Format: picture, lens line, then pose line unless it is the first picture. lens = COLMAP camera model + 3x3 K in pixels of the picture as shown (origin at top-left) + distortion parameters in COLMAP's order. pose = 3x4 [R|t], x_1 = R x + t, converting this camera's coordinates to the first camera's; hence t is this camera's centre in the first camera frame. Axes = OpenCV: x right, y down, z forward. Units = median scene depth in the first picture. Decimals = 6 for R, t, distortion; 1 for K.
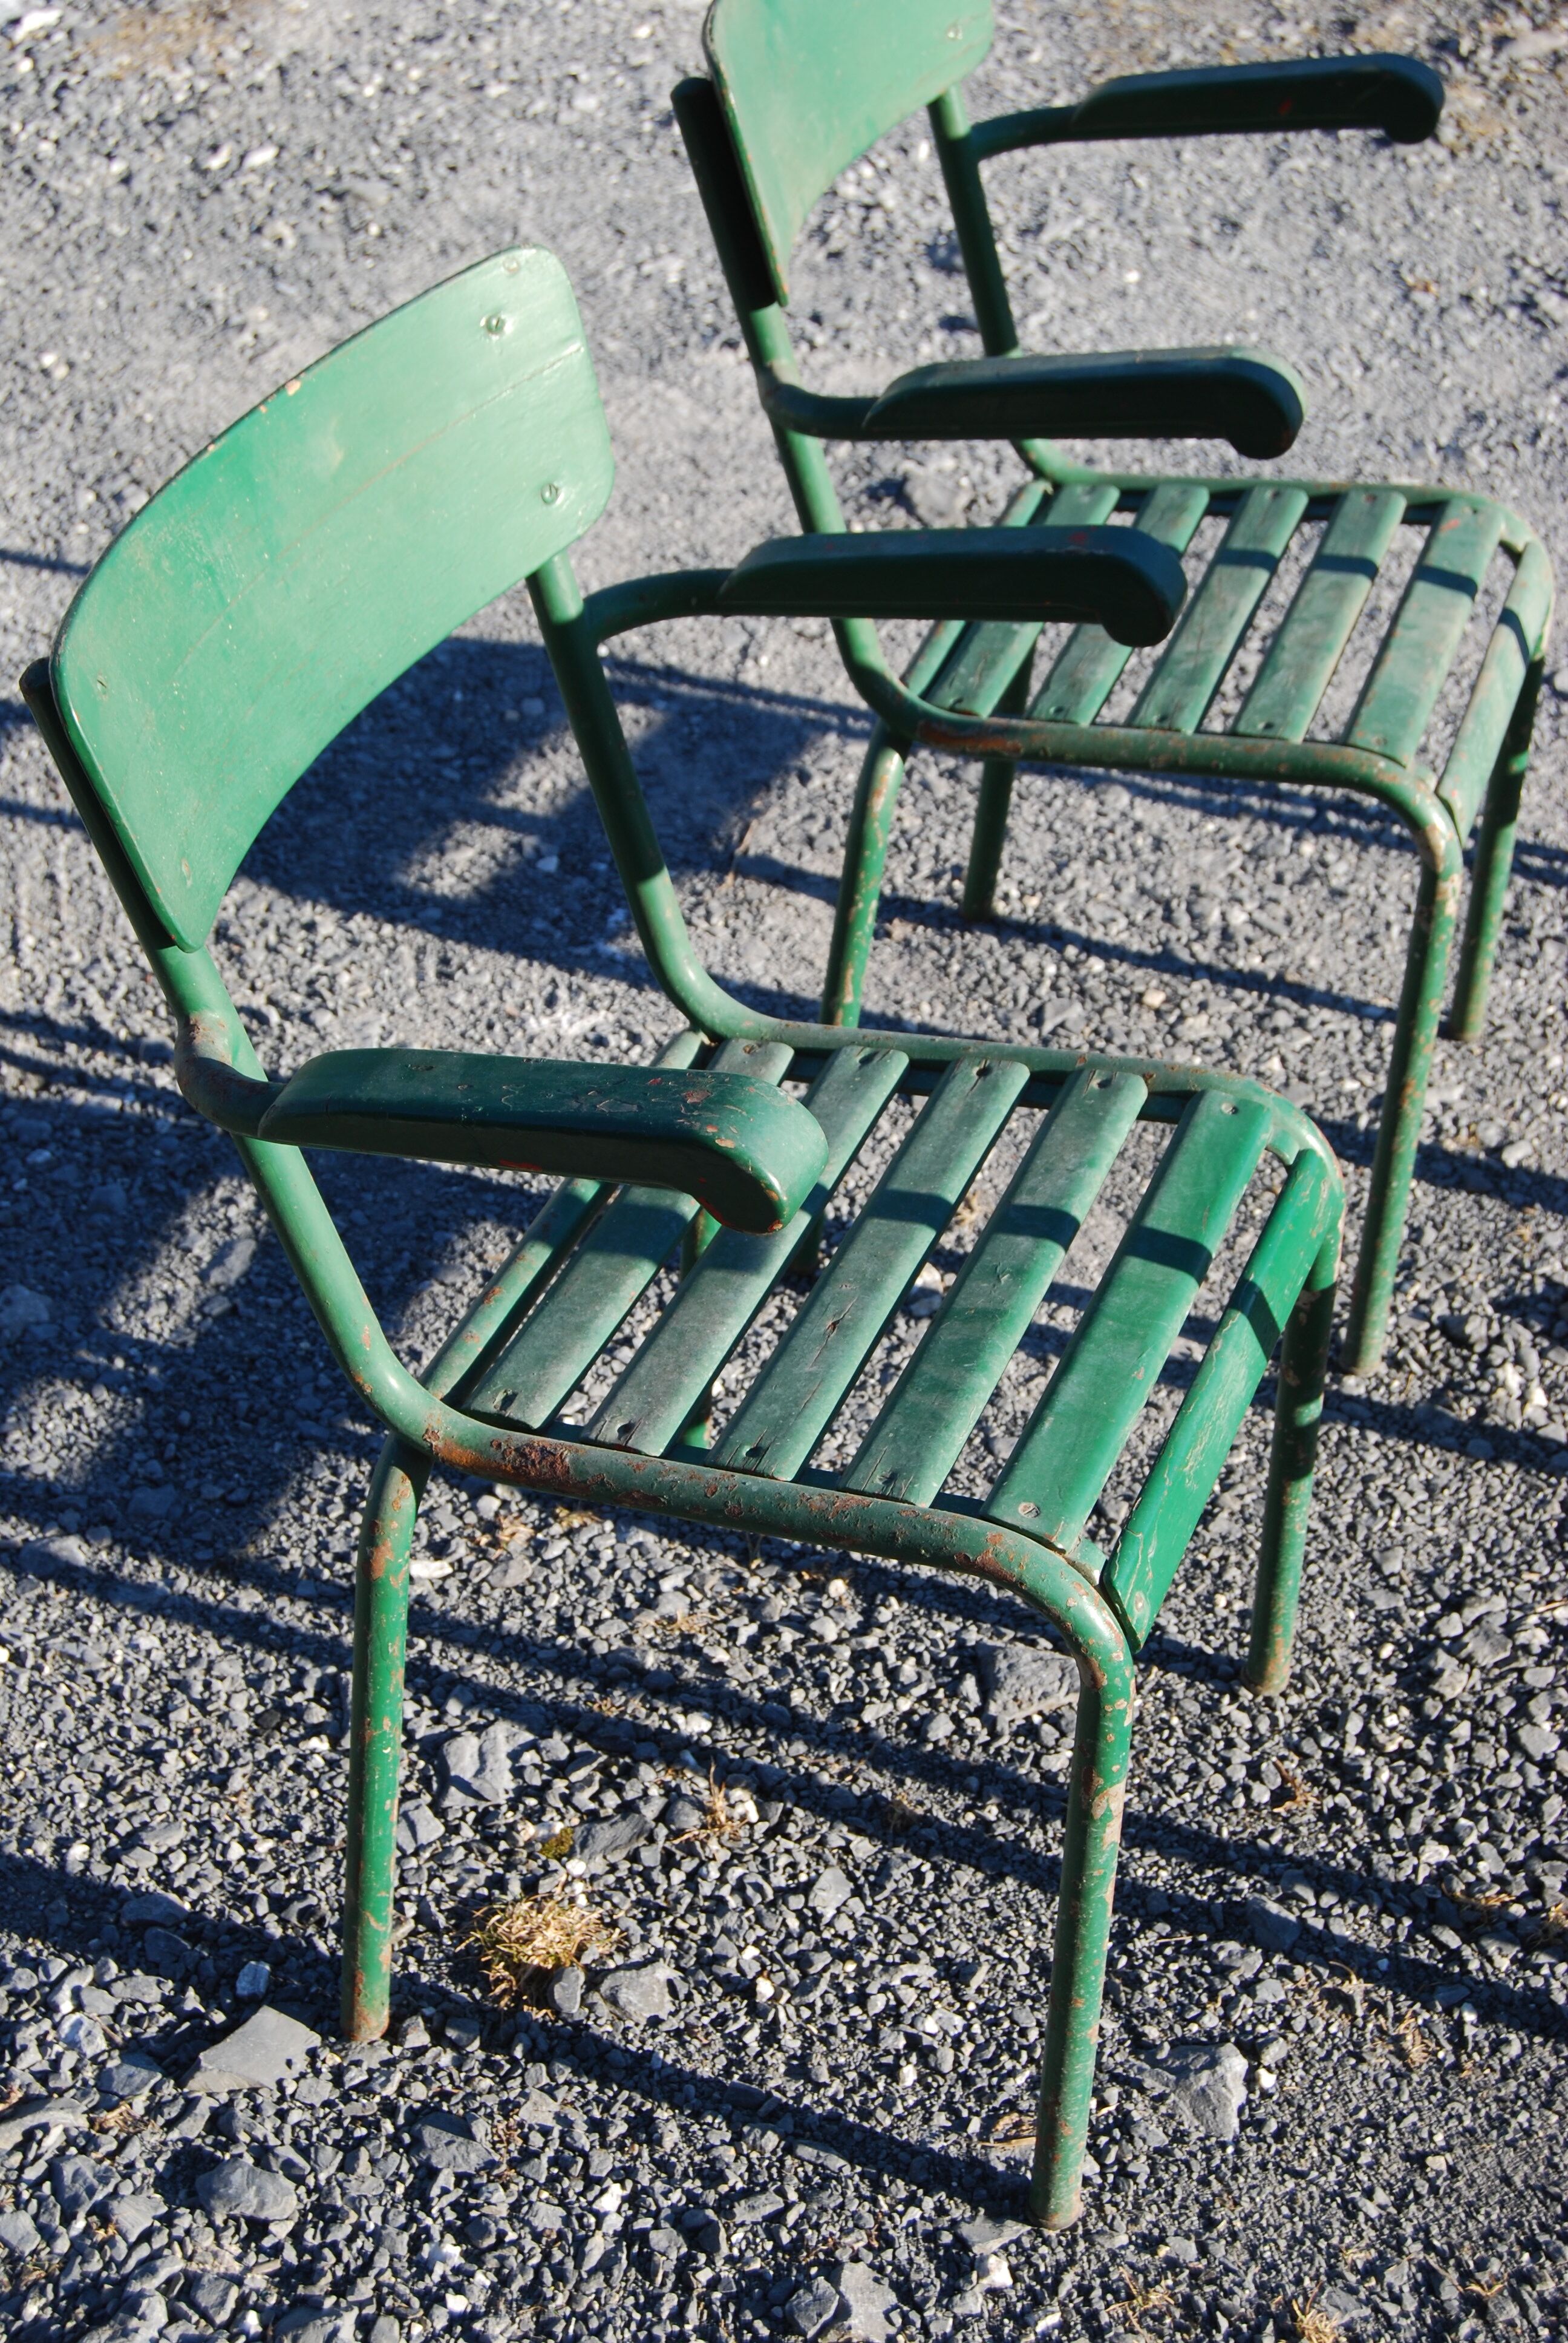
lens RADIAL K [[3506.3, 0, 789.8], [0, 3506.3, 1176.6], [0, 0, 1]] dist [-0.034635, 0.000000]
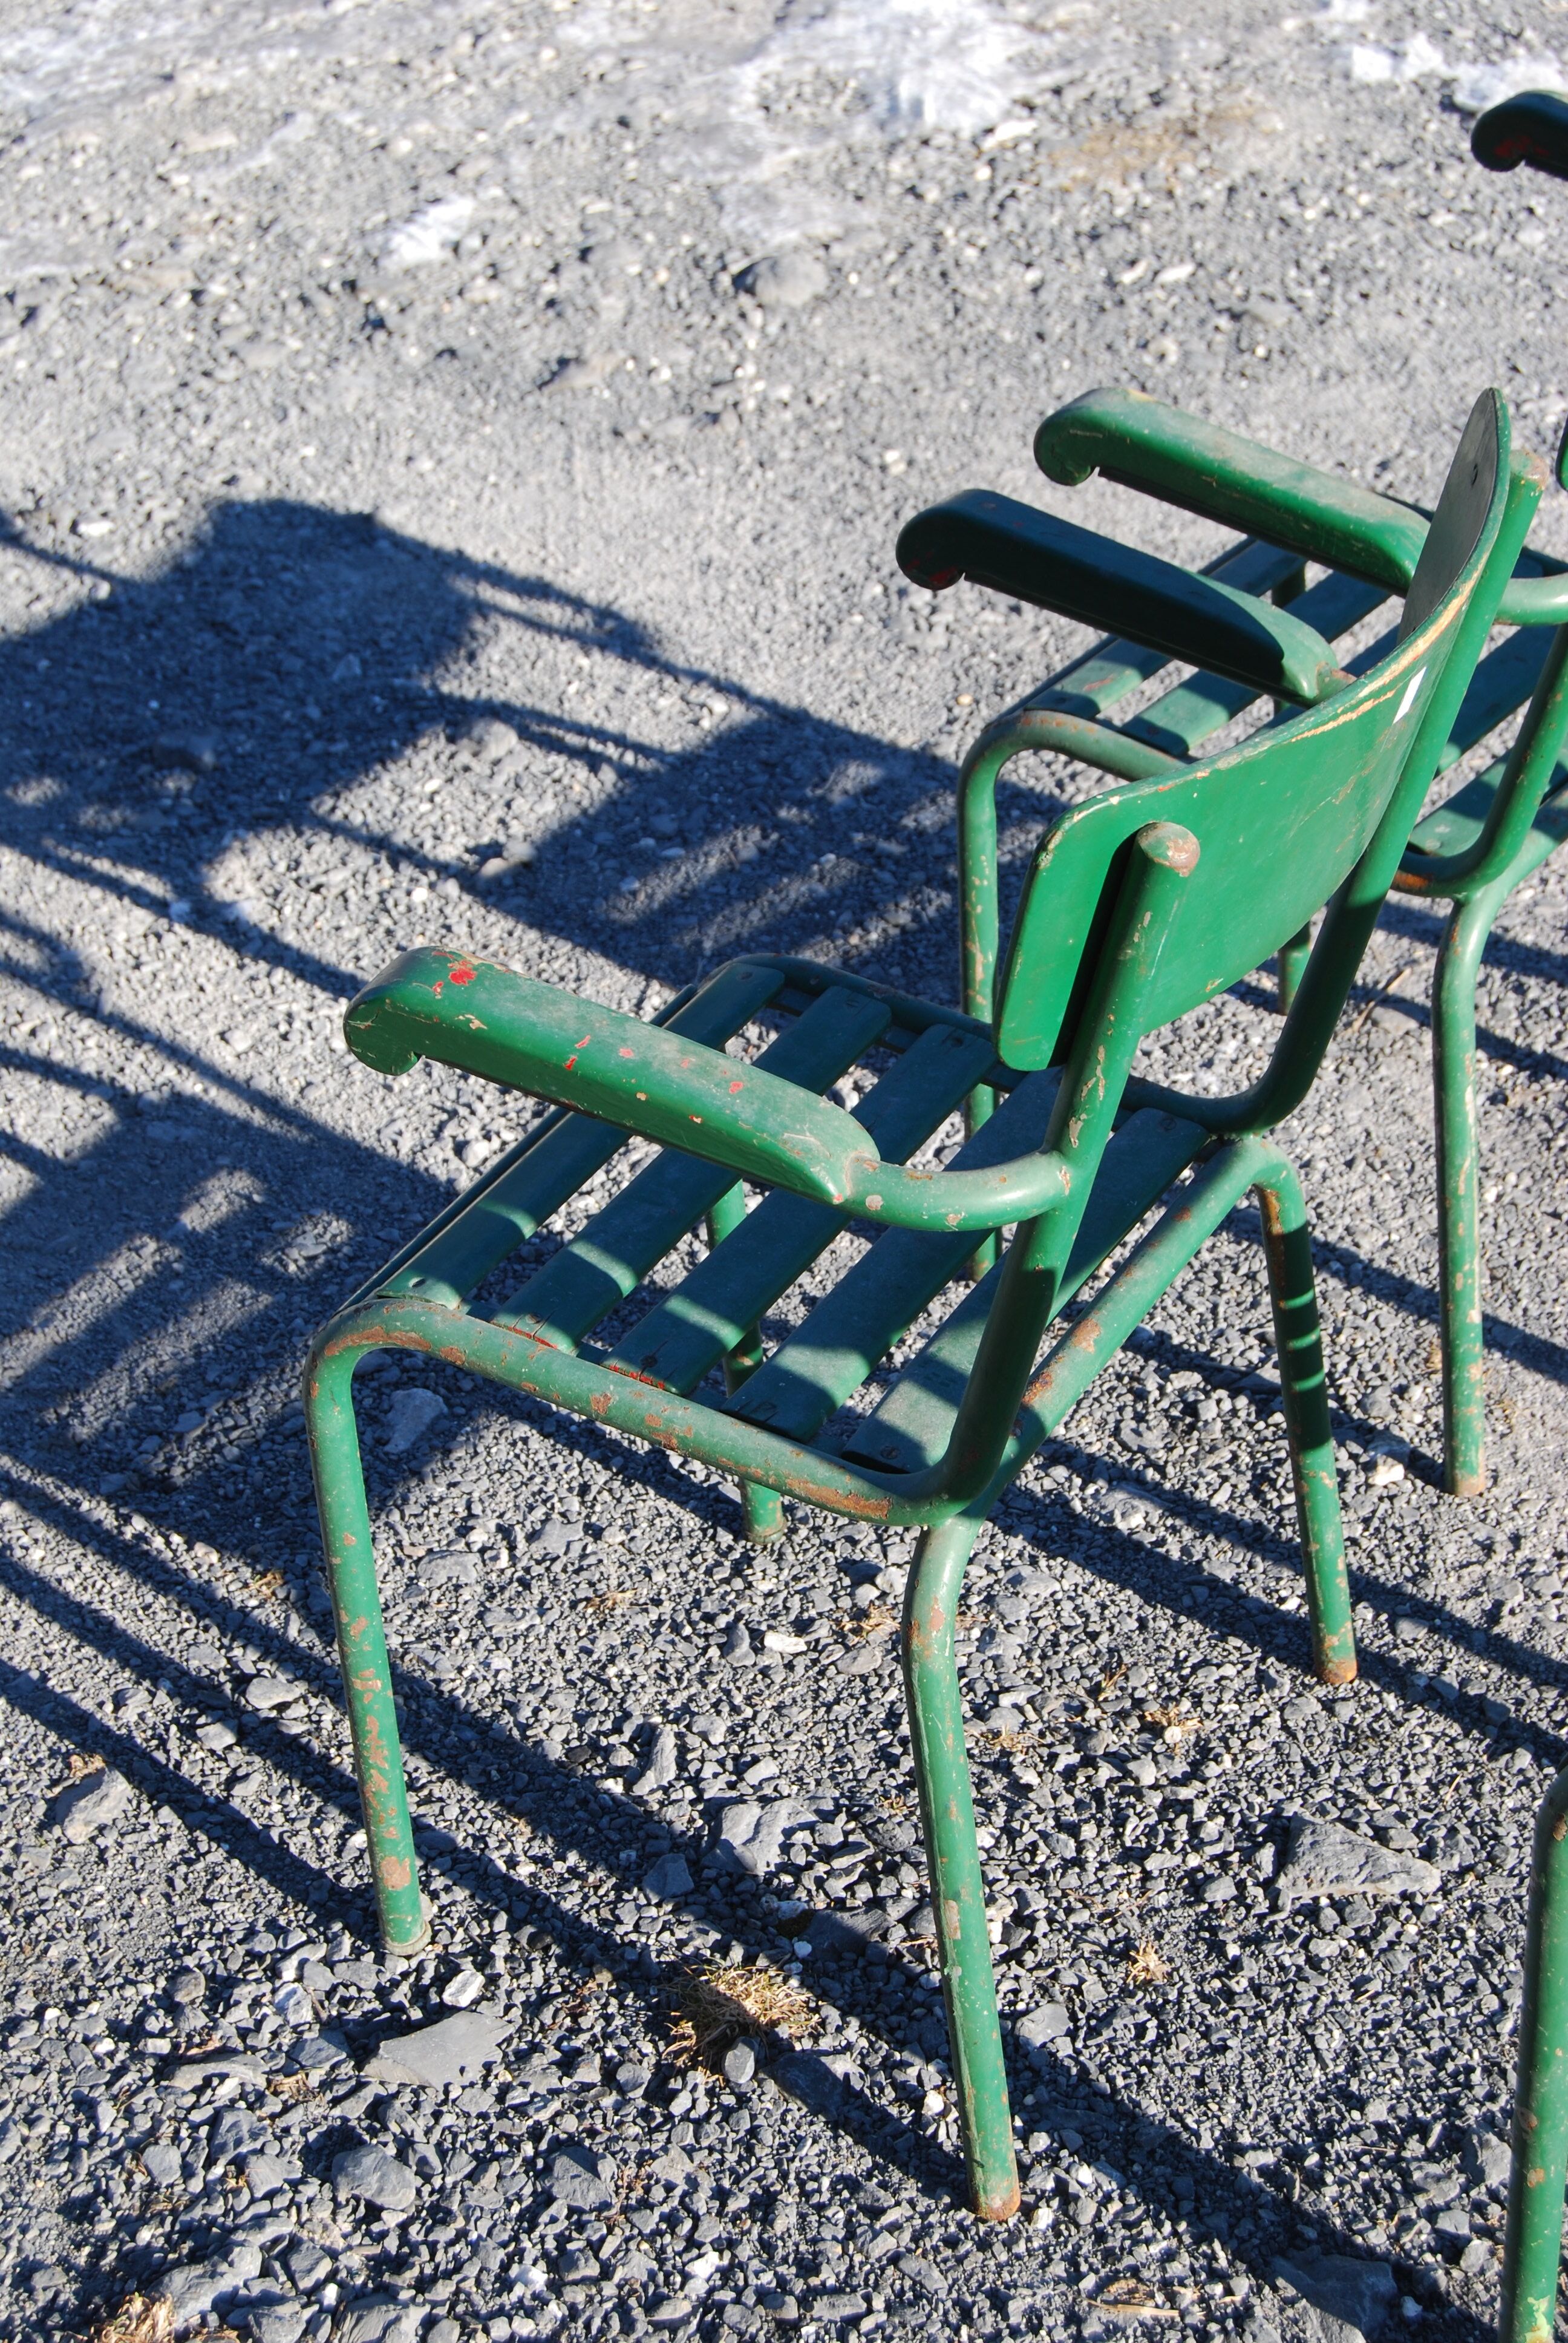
lens RADIAL K [[3769.5, 0, 760.2], [0, 3769.5, 1157.9], [0, 0, 1]] dist [-0.029831, 0.000000]
pose [[0.930239, 0.128045, -0.343891, 0.255104], [-0.149069, 0.988197, -0.035290, 0.015585], [0.335313, 0.084091, 0.938346, -0.018292]]
